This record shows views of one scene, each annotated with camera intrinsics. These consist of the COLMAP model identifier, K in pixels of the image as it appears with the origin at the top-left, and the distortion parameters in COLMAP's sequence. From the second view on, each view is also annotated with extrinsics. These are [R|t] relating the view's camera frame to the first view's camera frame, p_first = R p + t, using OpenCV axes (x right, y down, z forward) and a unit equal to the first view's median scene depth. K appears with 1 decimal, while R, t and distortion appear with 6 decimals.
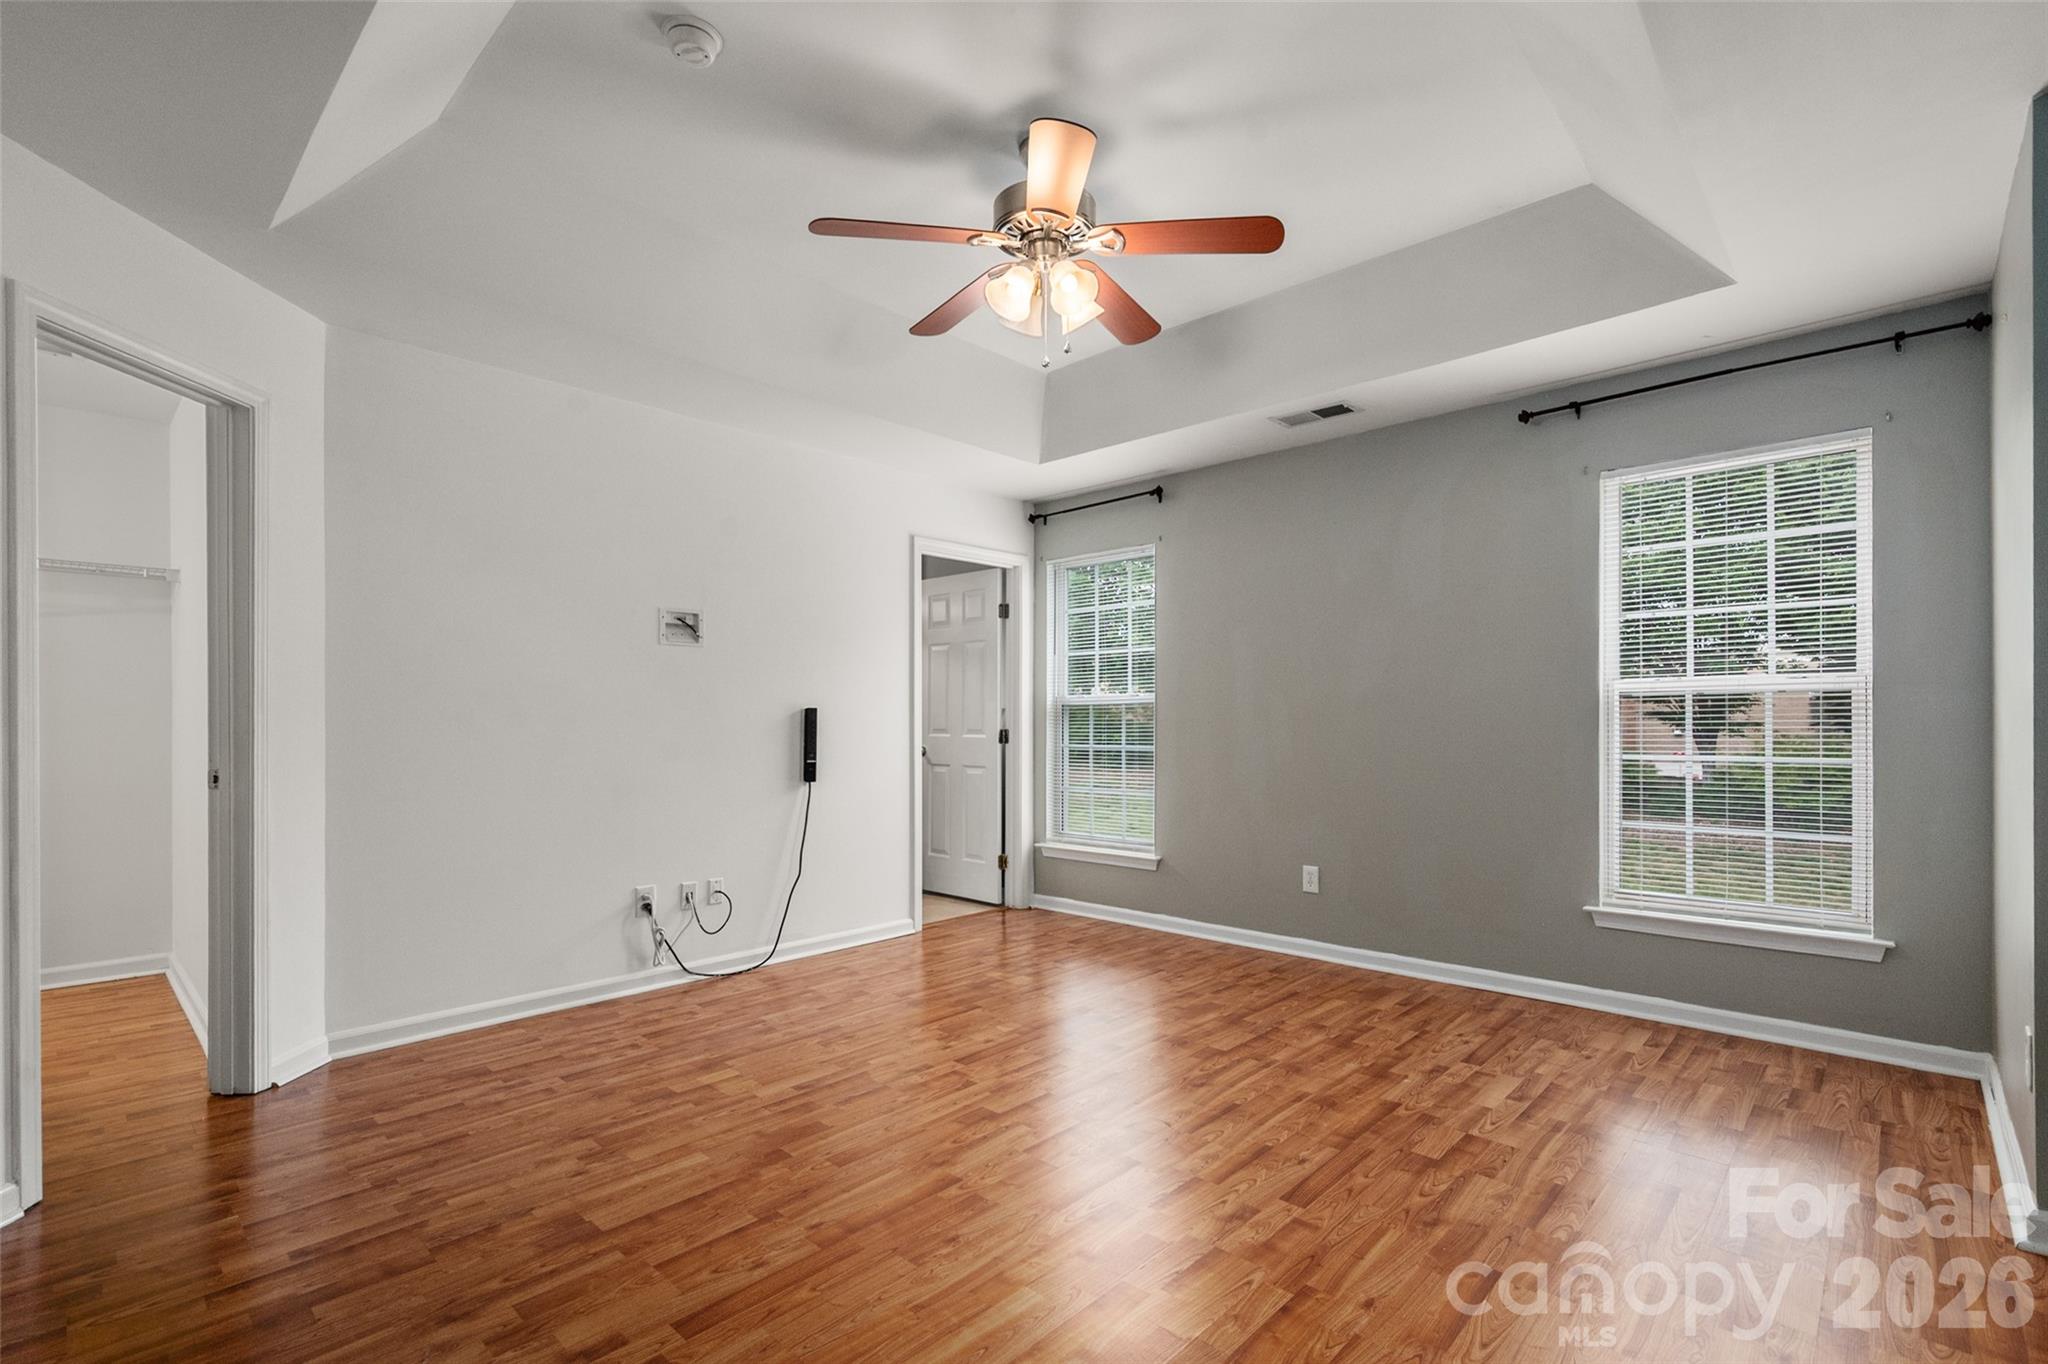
lens RADIAL K [[932.0, 0, 1040.9], [0, 932.0, 722.5], [0, 0, 1]] dist [-0.000712, -0.000549]
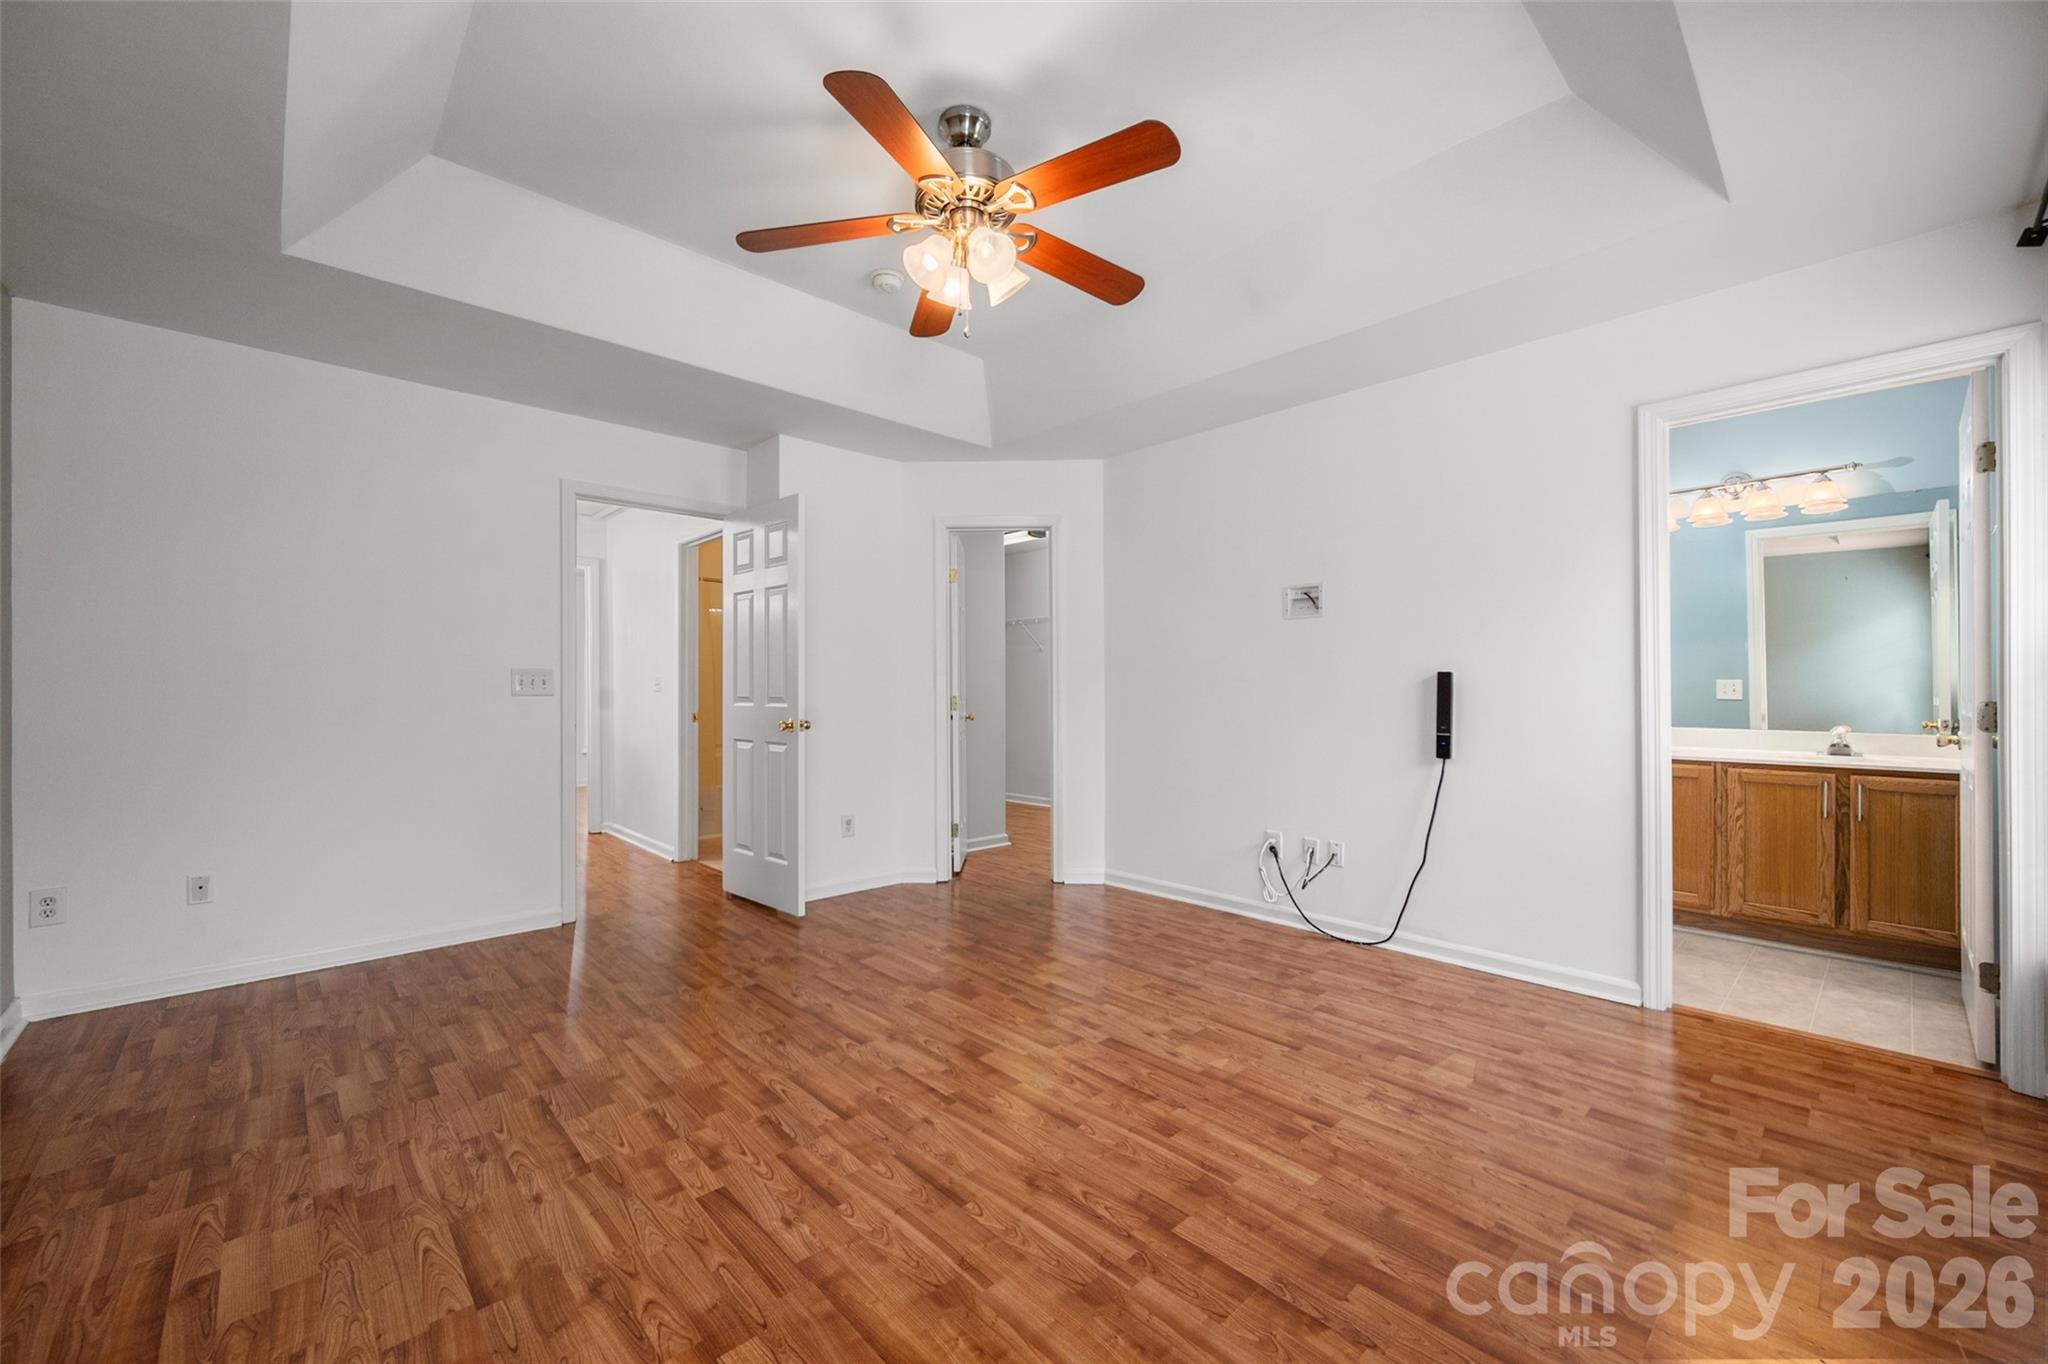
lens RADIAL K [[816.5, 0, 1030.6], [0, 816.5, 685.6], [0, 0, 1]] dist [-0.004188, 0.001461]
pose [[-0.075786, -0.001620, -0.997123, 0.736400], [0.001027, 0.999998, -0.001702, -0.003052], [0.997124, -0.001153, -0.075784, 0.947937]]
